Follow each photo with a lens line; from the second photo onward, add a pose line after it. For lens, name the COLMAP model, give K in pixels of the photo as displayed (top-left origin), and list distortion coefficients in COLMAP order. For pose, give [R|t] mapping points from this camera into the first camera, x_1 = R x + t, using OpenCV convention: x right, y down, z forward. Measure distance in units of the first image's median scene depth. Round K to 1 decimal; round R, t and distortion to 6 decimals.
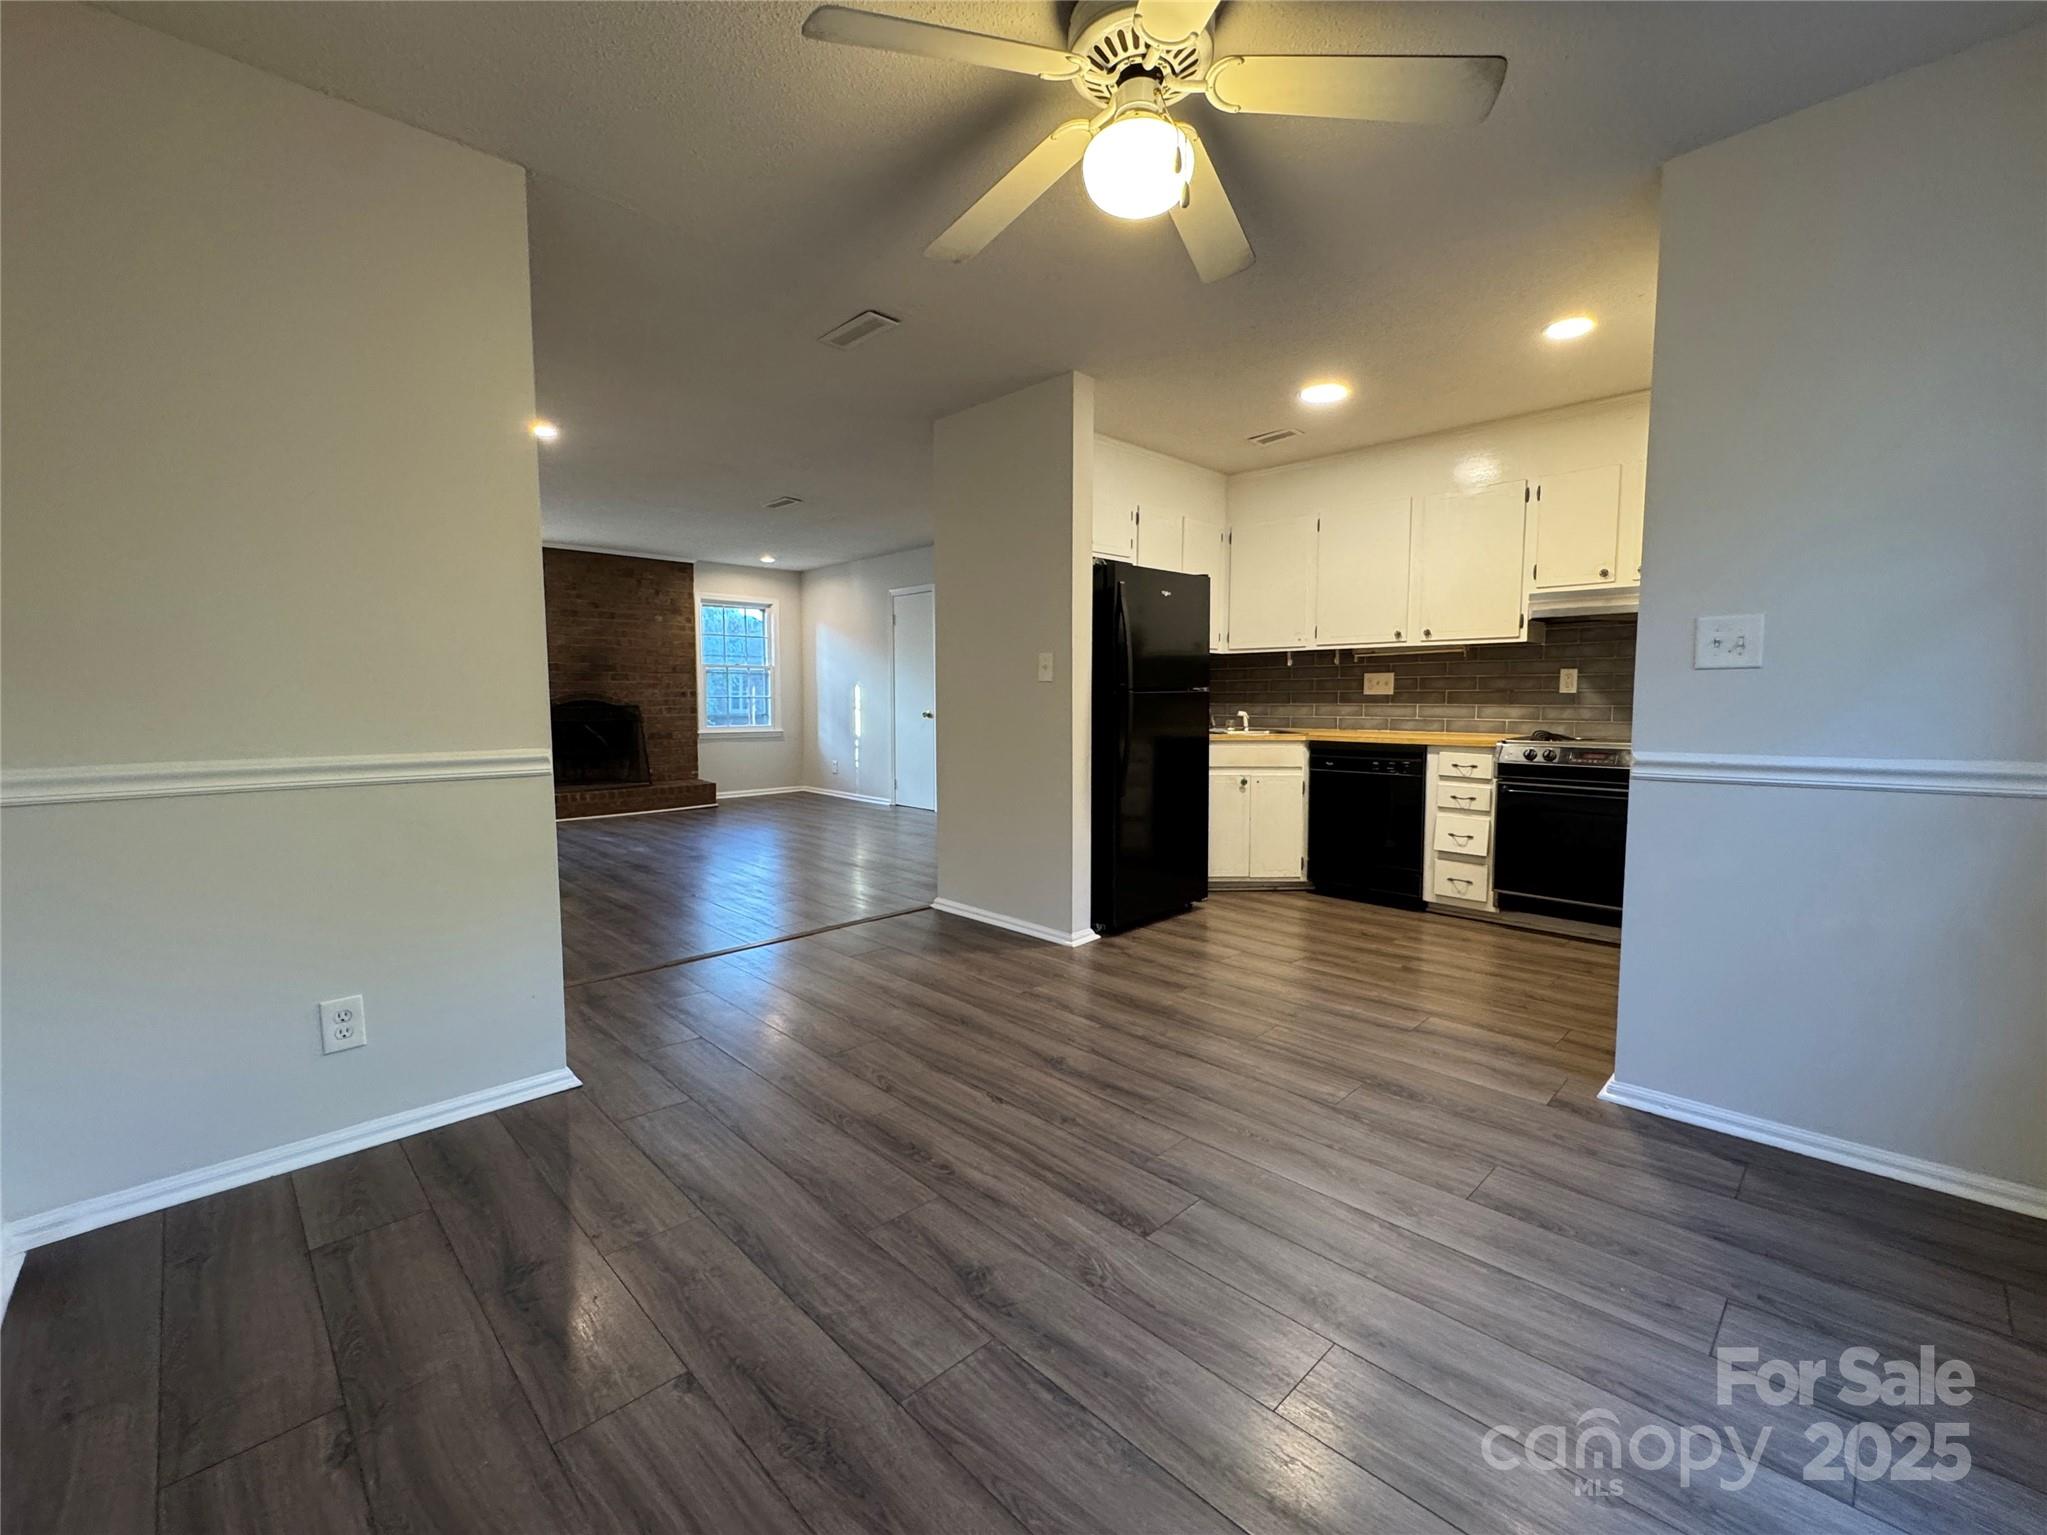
lens RADIAL K [[833.2, 0, 1026.2], [0, 833.2, 764.1], [0, 0, 1]] dist [-0.008325, 0.001016]
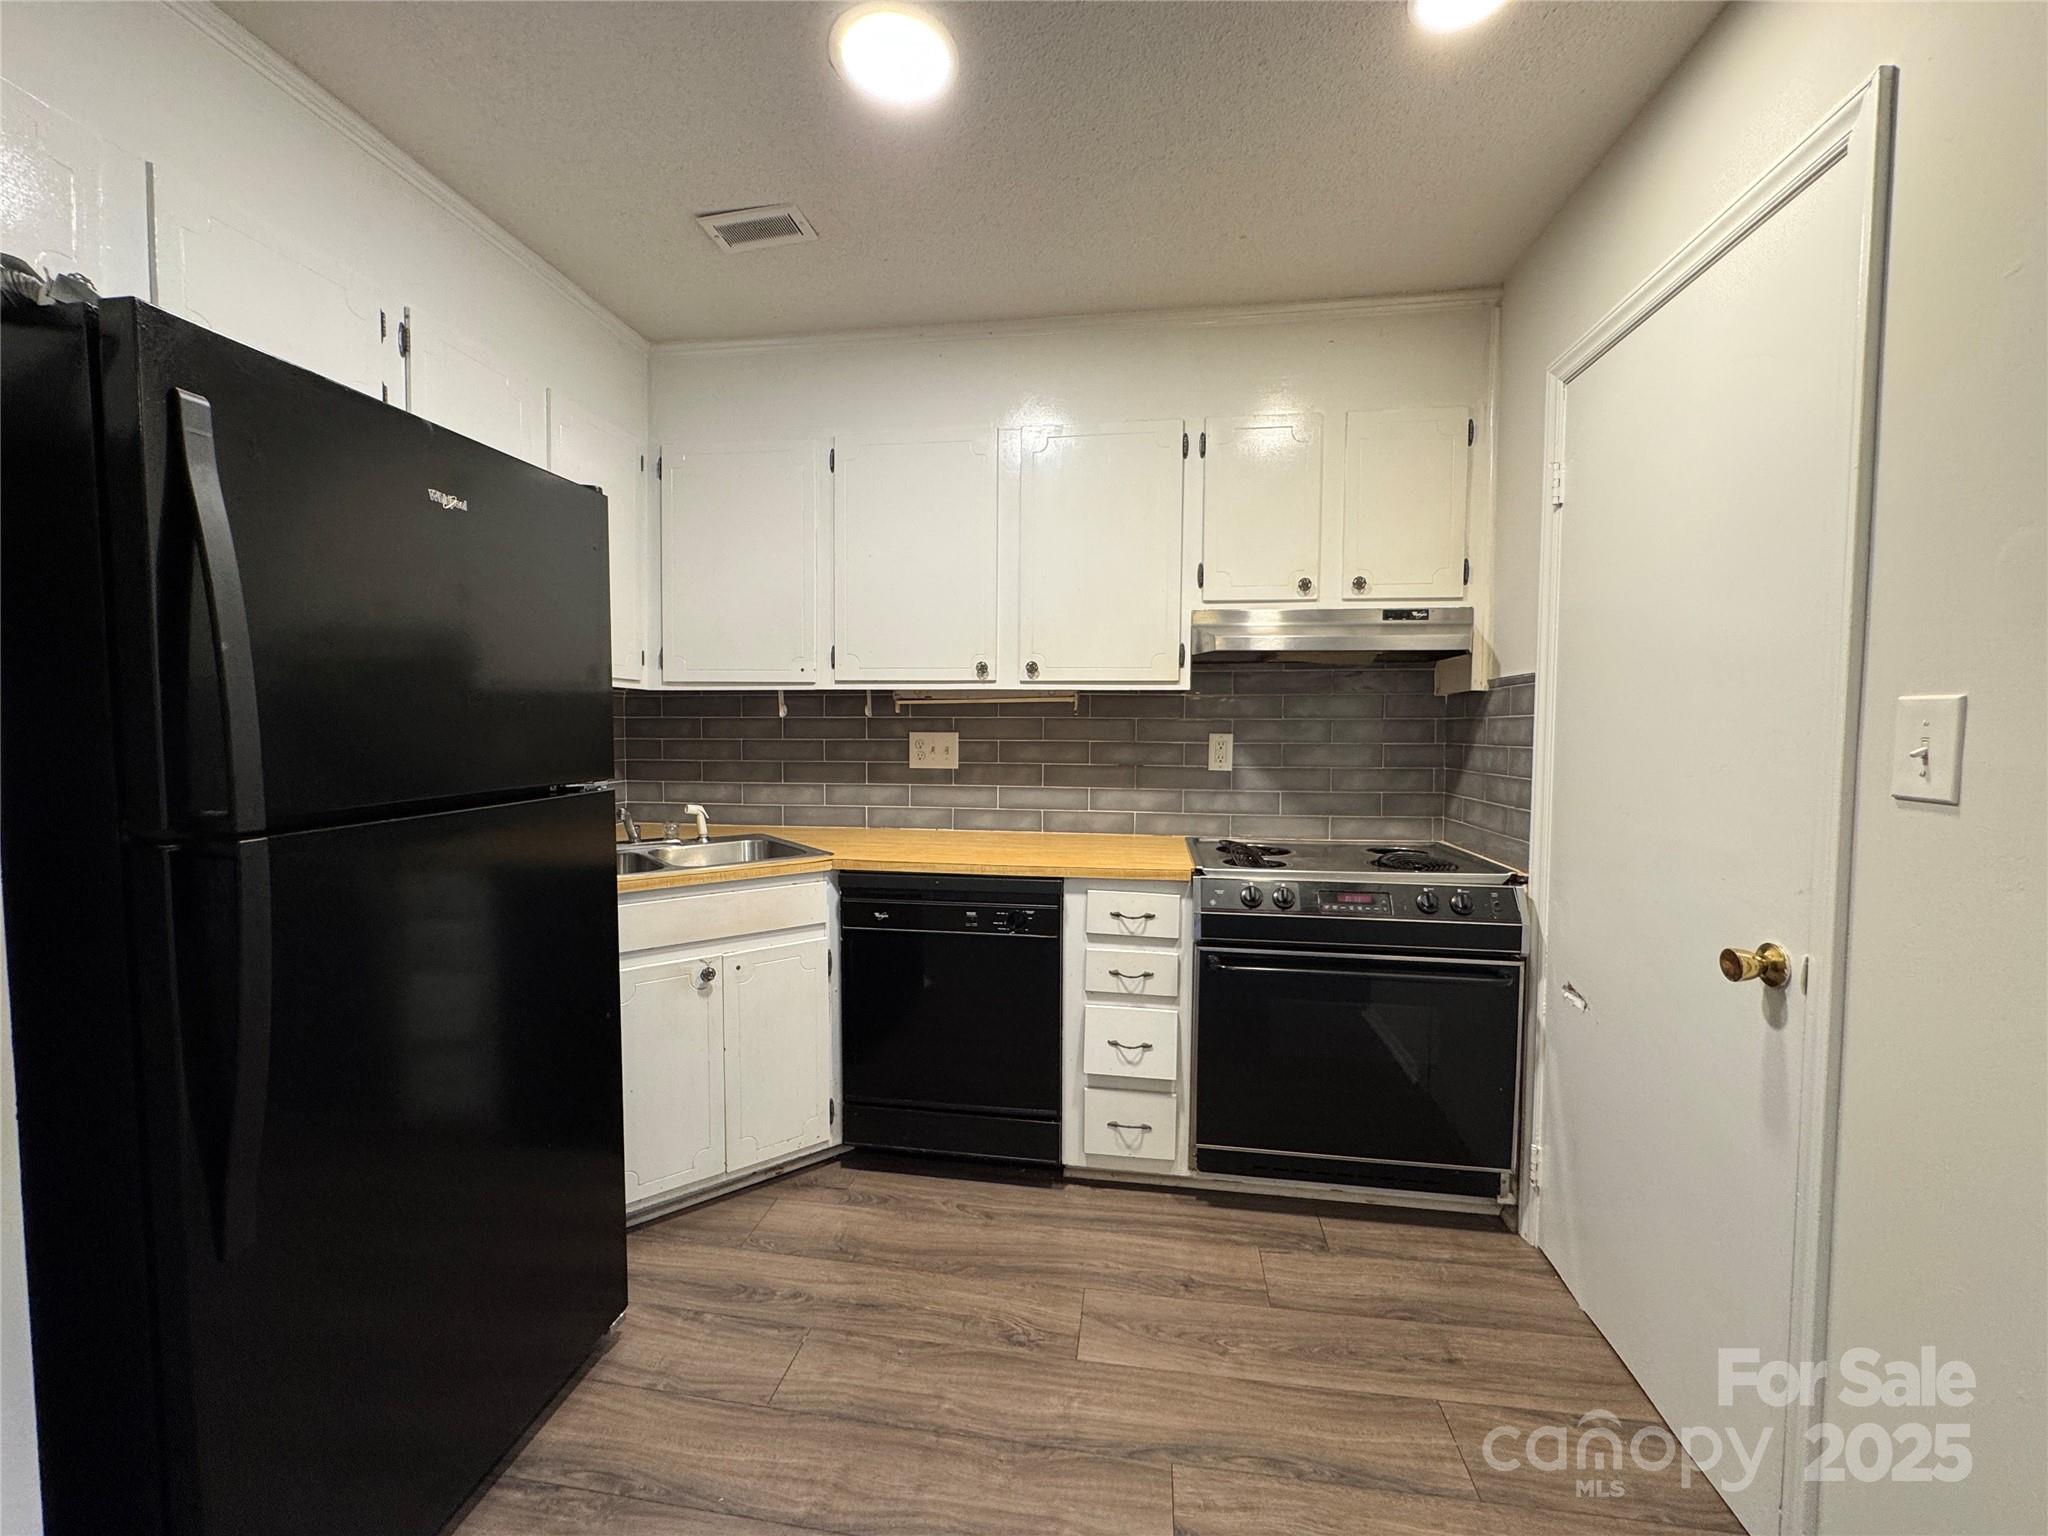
lens RADIAL K [[833.6, 0, 1034.7], [0, 833.6, 772.6], [0, 0, 1]] dist [-0.008325, 0.001016]
pose [[0.794170, -0.022192, 0.607290, 0.131080], [0.041515, 0.998980, -0.017785, -0.072894], [-0.606276, 0.039337, 0.794281, 0.527666]]
